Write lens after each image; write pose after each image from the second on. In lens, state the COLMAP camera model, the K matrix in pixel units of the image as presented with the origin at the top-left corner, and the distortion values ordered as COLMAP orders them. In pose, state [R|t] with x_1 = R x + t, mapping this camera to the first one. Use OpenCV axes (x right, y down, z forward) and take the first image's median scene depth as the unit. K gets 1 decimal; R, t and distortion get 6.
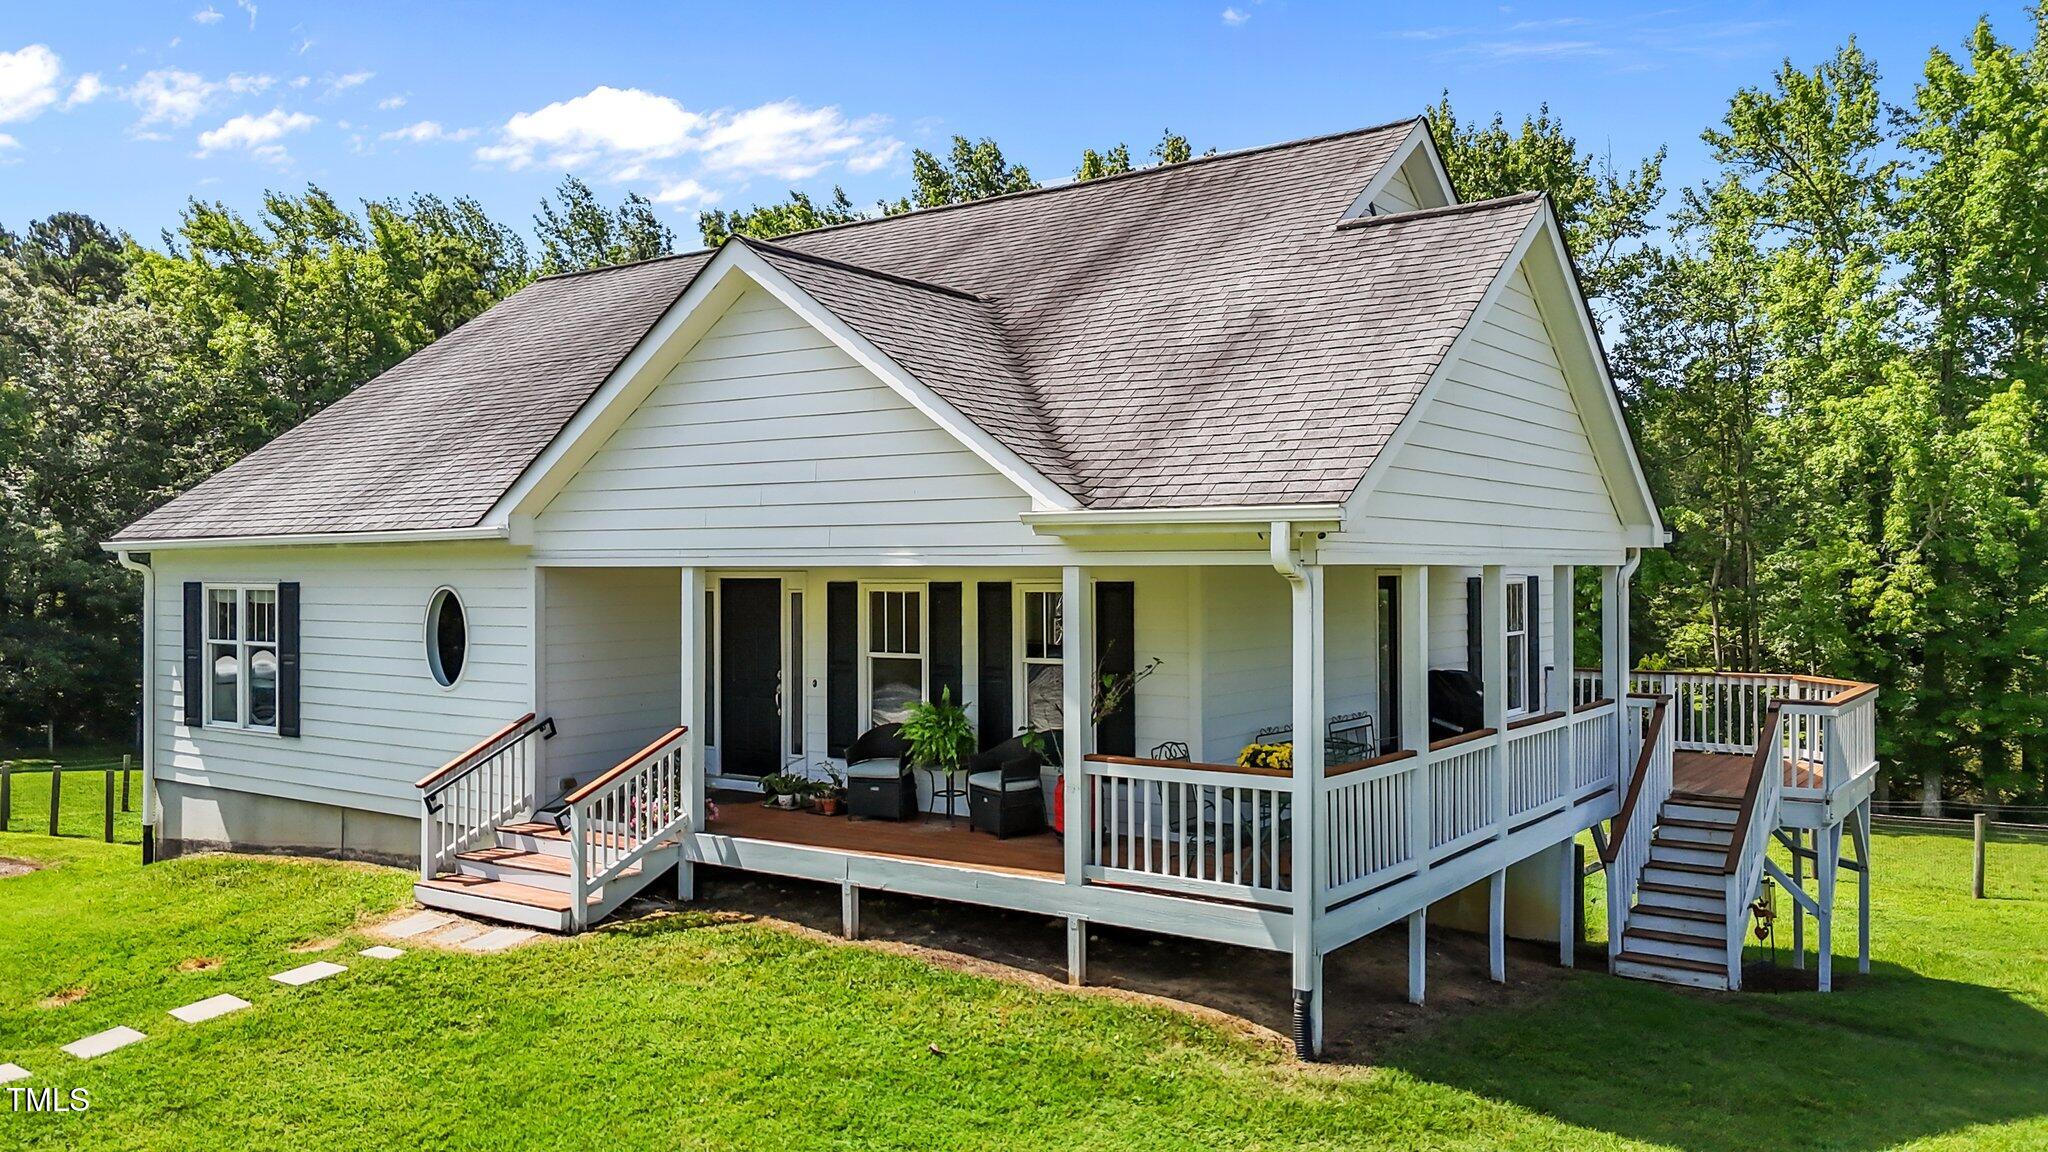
lens RADIAL K [[1530.4, 0, 1024.7], [0, 1530.4, 573.9], [0, 0, 1]] dist [0.069986, -0.068766]
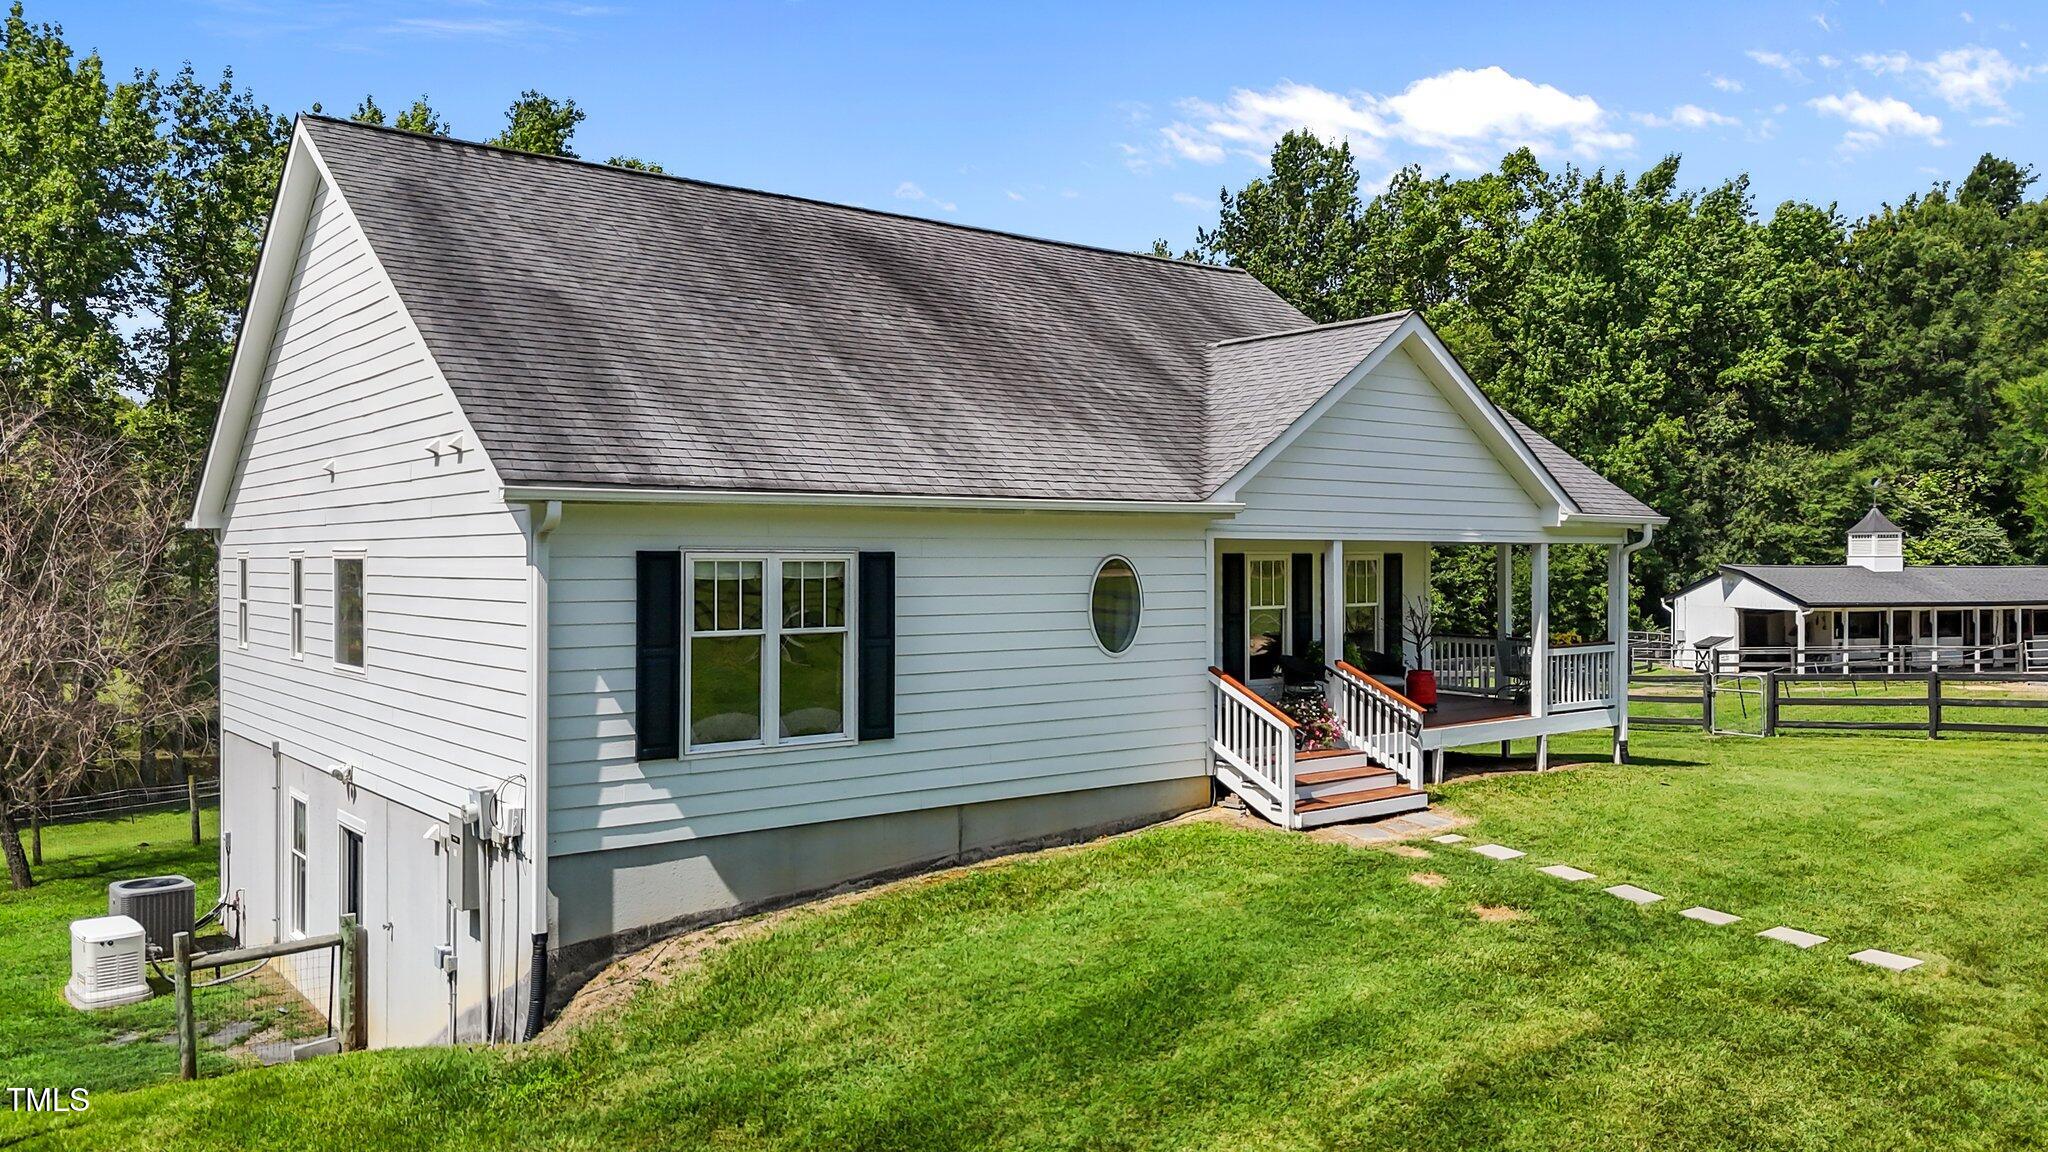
lens RADIAL K [[1530.4, 0, 1019.0], [0, 1530.4, 578.2], [0, 0, 1]] dist [0.069986, -0.068766]
pose [[0.280209, -0.009667, 0.959890, -1.233298], [0.002101, 0.999953, 0.009458, 0.011773], [-0.959937, -0.000634, 0.280216, 0.700827]]
